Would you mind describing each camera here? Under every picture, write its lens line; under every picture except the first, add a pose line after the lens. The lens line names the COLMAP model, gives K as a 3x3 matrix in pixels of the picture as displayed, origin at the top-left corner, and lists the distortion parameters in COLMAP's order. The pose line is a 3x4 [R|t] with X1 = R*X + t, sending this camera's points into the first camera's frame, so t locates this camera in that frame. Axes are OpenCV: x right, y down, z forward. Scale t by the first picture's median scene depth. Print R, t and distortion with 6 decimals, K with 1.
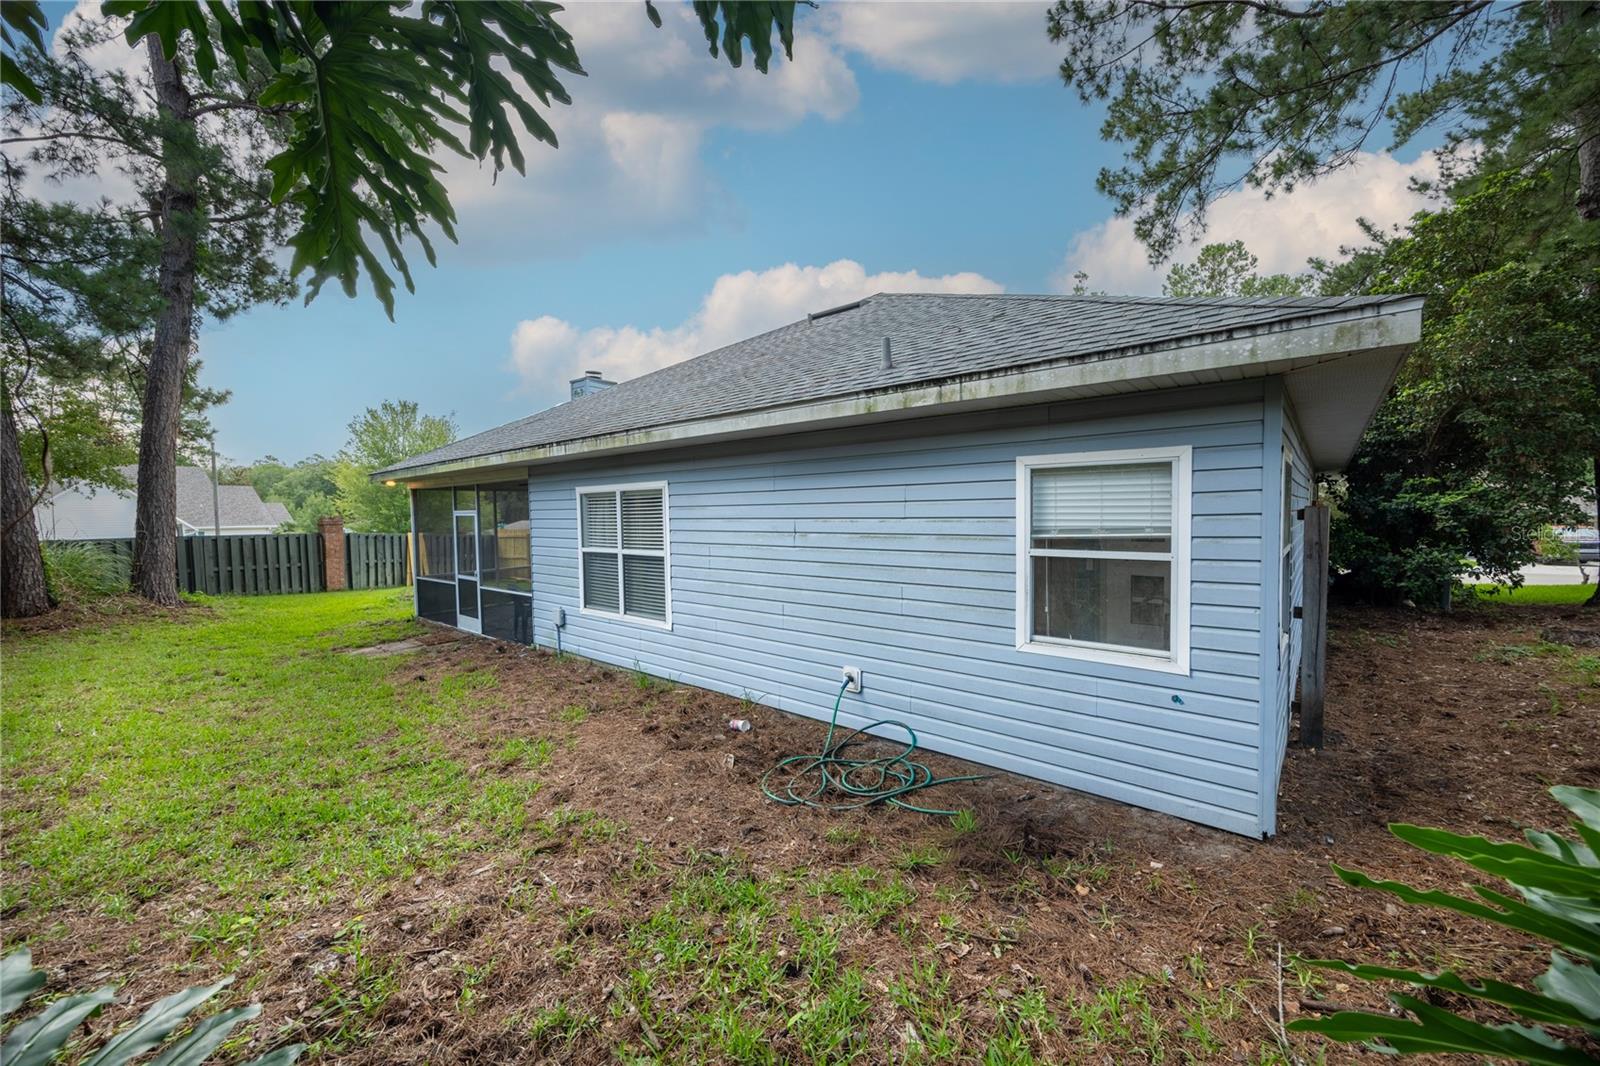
lens RADIAL K [[625.0, 0, 804.7], [0, 625.0, 533.4], [0, 0, 1]] dist [0.002820, 0.000306]
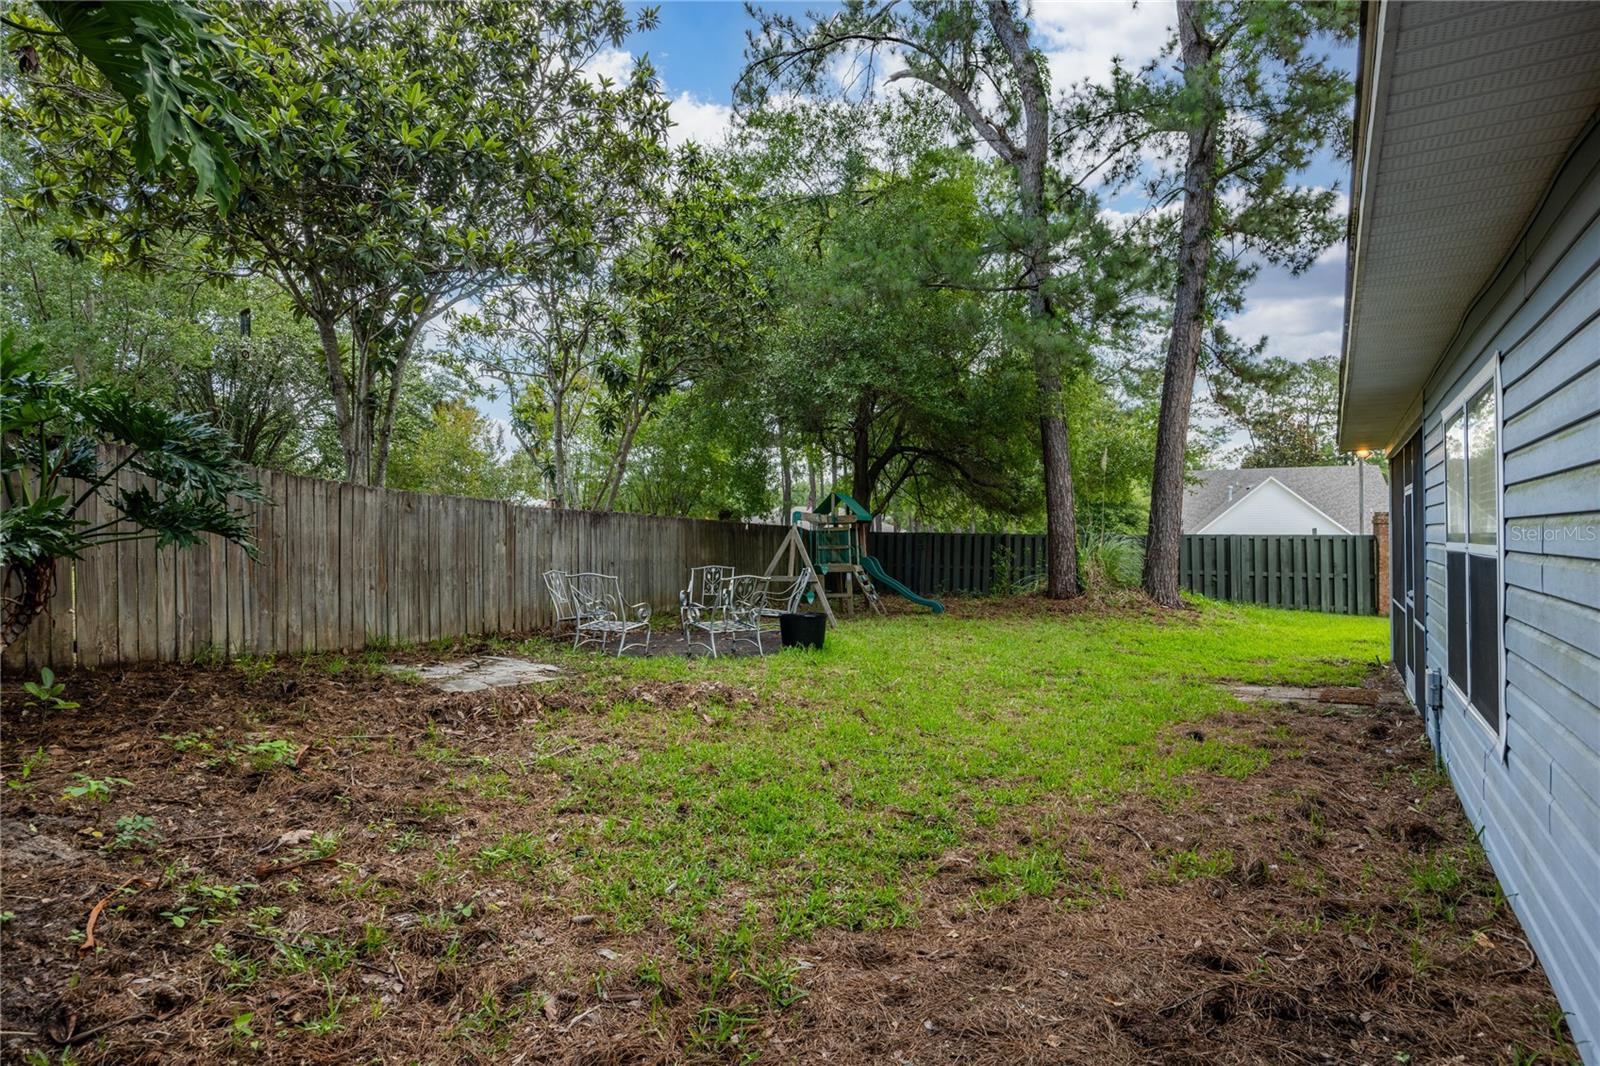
lens RADIAL K [[816.1, 0, 800.5], [0, 816.1, 534.8], [0, 0, 1]] dist [-0.015306, 0.000311]
pose [[0.129852, 0.014703, -0.991424, 0.106028], [-0.033651, 0.999379, 0.010413, 0.015847], [0.990962, 0.032011, 0.130266, 0.287468]]
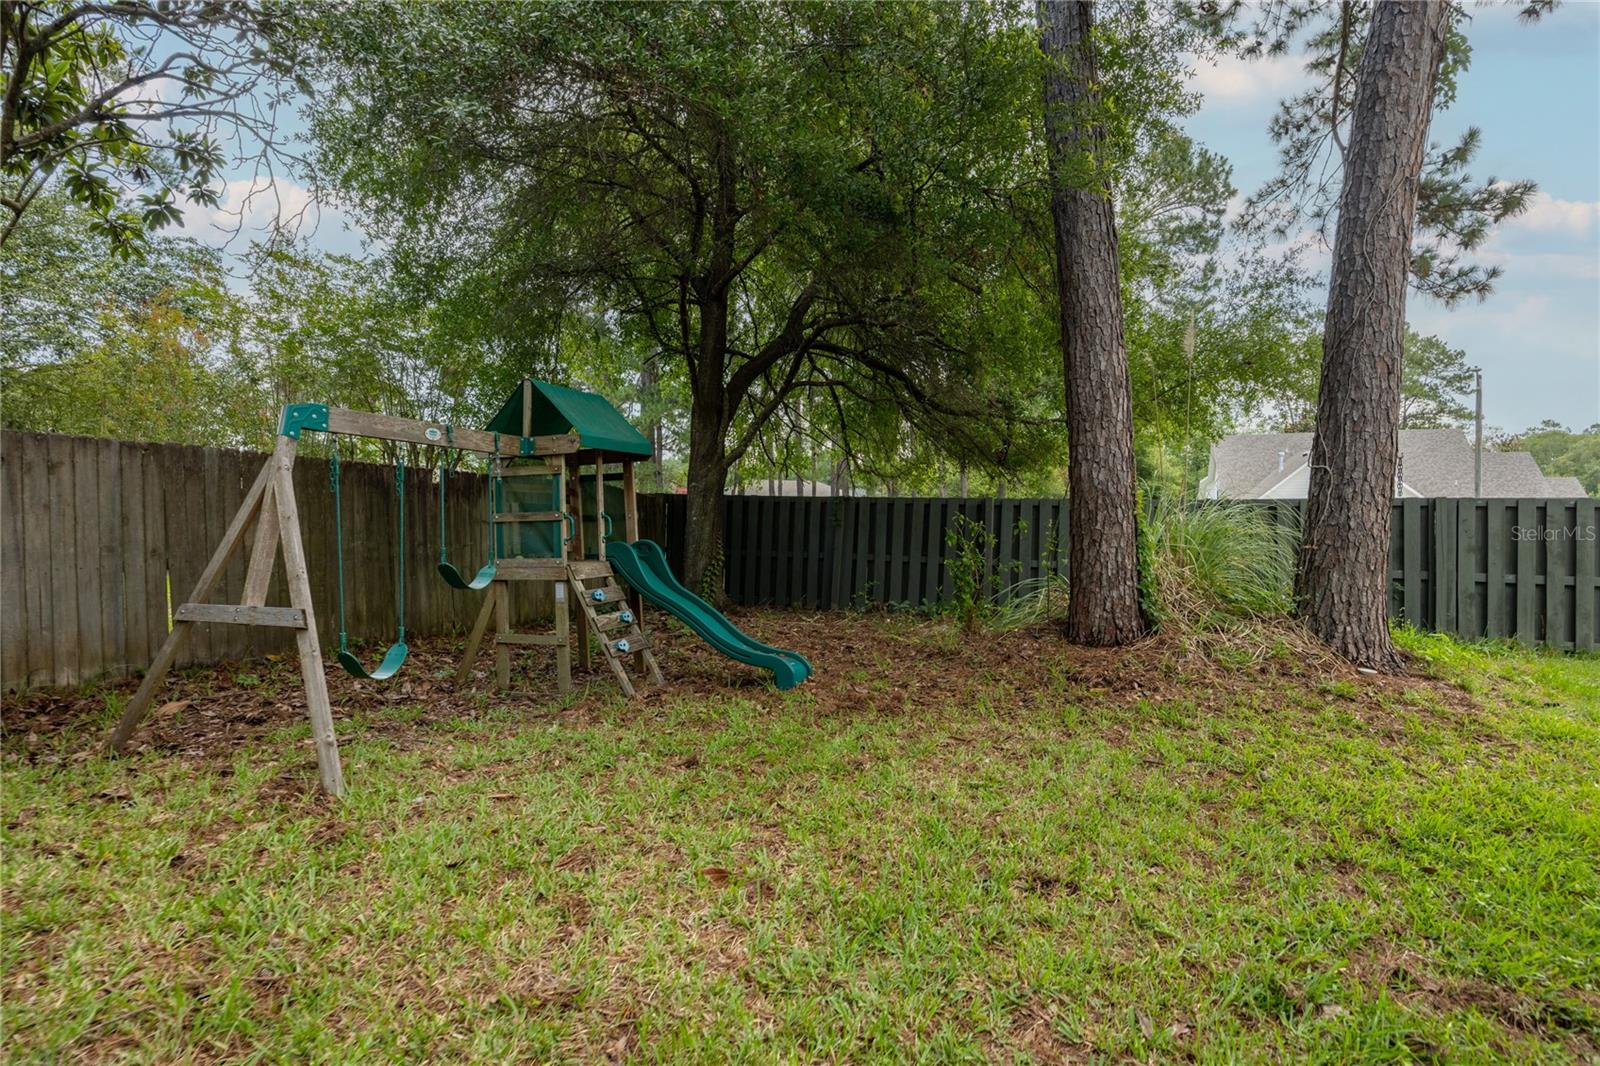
lens RADIAL K [[816.1, 0, 801.5], [0, 816.1, 539.0], [0, 0, 1]] dist [-0.015306, 0.000311]
pose [[0.124931, 0.043303, -0.991220, -0.554577], [-0.036471, 0.998572, 0.039028, 0.032363], [0.991495, 0.031275, 0.126332, 0.576185]]
